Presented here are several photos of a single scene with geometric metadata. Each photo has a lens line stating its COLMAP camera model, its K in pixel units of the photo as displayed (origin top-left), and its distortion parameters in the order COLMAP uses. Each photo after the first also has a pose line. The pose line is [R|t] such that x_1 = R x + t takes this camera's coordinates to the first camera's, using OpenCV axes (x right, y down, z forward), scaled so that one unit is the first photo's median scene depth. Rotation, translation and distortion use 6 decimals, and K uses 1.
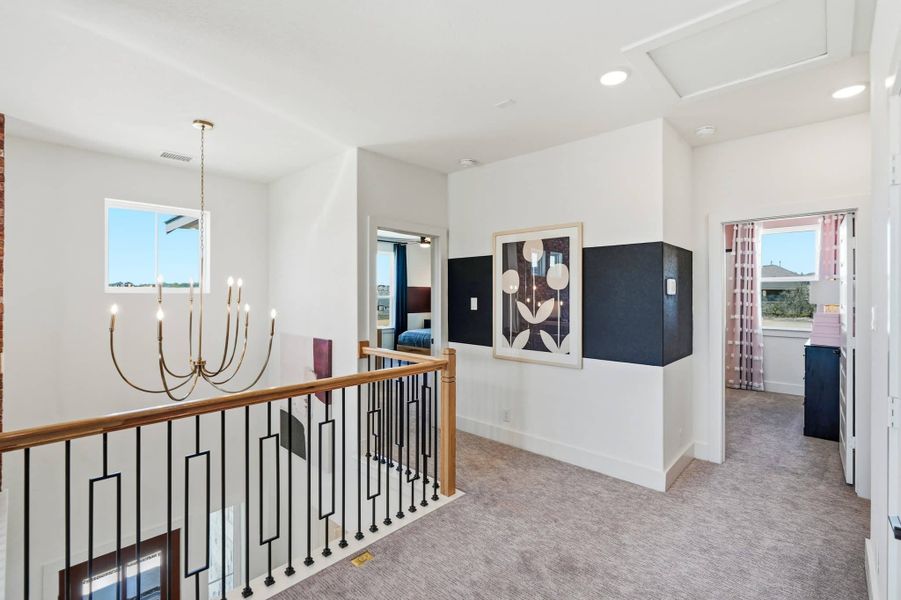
lens RADIAL K [[413.2, 0, 450.3], [0, 413.2, 302.5], [0, 0, 1]] dist [-0.010012, 0.000742]
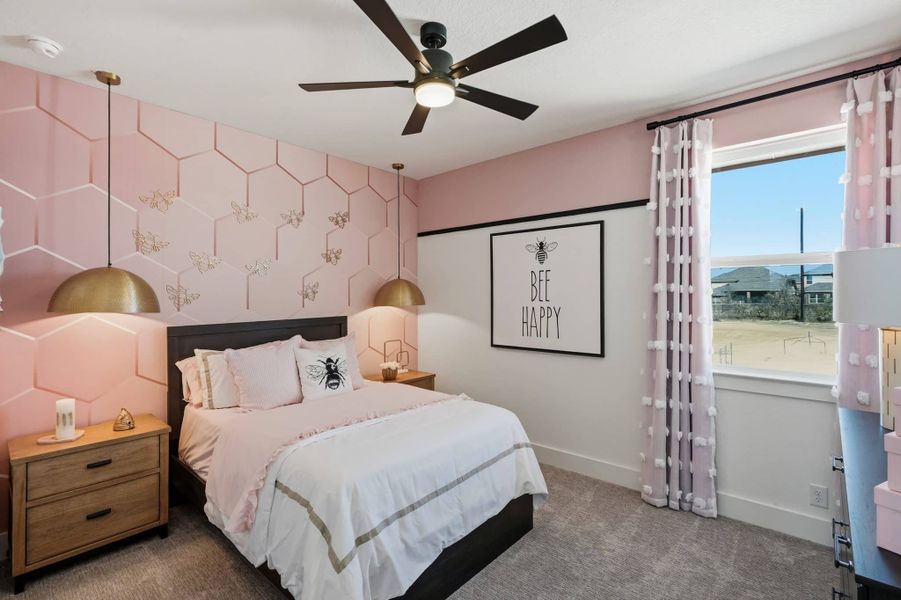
lens RADIAL K [[413.2, 0, 450.3], [0, 413.2, 302.5], [0, 0, 1]] dist [-0.010012, 0.000742]
pose [[0.999716, -0.005613, 0.023182, 0.460615], [0.005800, 0.999951, -0.008021, -0.009669], [-0.023135, 0.008153, 0.999699, 0.557063]]
